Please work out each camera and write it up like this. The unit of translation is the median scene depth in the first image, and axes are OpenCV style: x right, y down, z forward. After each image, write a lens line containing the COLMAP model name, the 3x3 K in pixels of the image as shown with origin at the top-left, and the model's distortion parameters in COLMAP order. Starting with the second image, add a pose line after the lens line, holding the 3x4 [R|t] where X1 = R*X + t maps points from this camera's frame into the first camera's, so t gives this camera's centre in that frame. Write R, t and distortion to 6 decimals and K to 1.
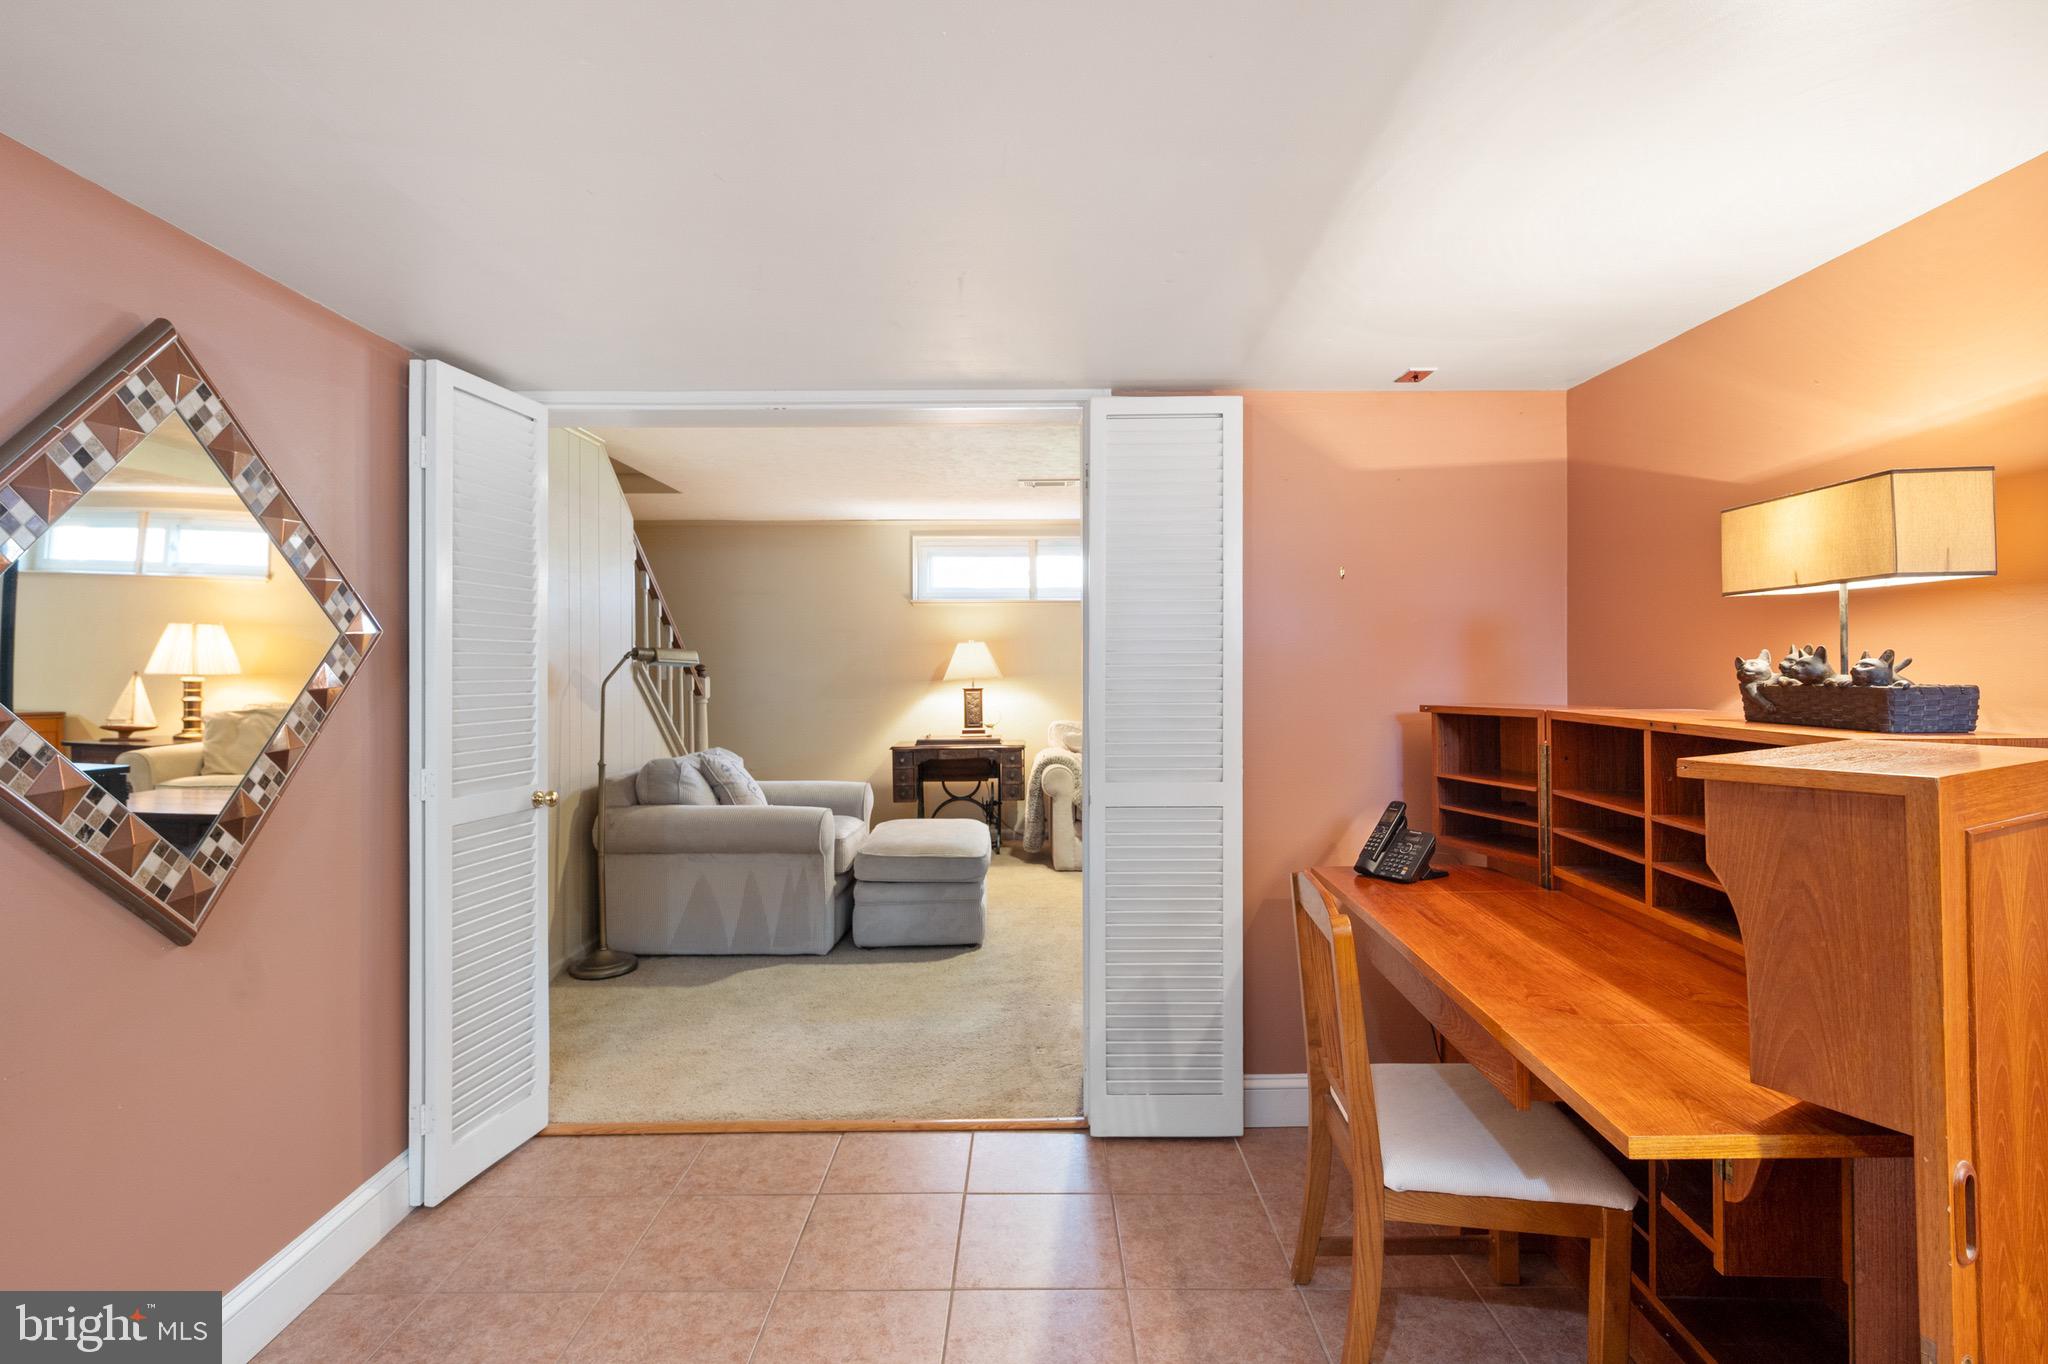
lens RADIAL K [[930.1, 0, 1028.3], [0, 930.1, 670.2], [0, 0, 1]] dist [-0.001422, -0.000319]
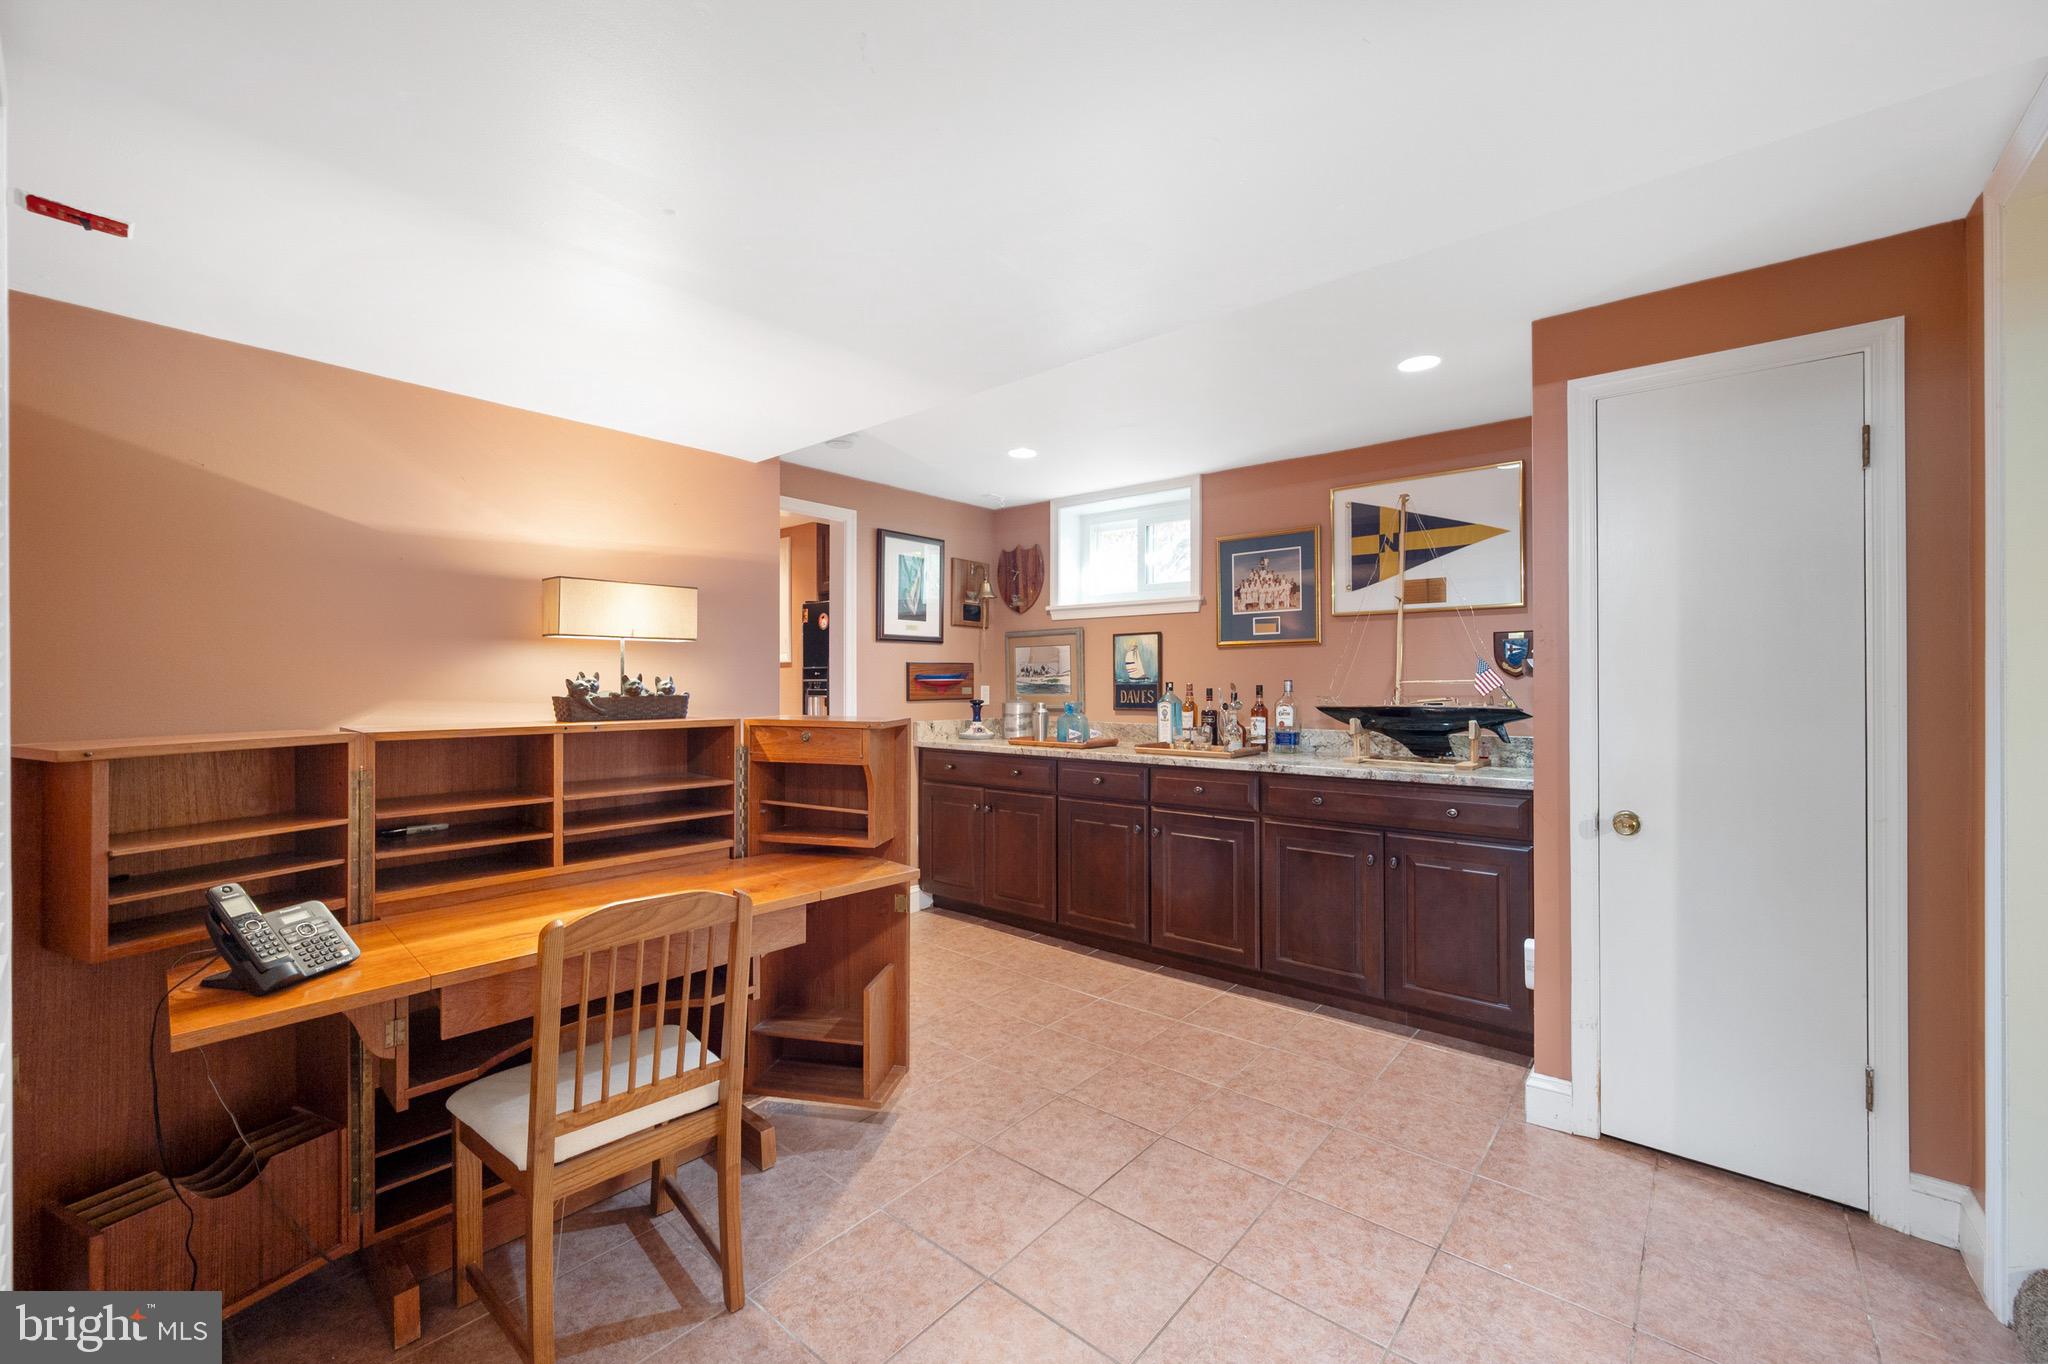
lens RADIAL K [[826.0, 0, 1024.0], [0, 826.0, 682.0], [0, 0, 1]] dist [-0.000038, -0.000013]
pose [[-0.764688, 0.001688, 0.644399, -0.576534], [0.003143, 0.999994, 0.001109, -0.007111], [-0.644393, 0.002873, -0.764689, 1.445980]]
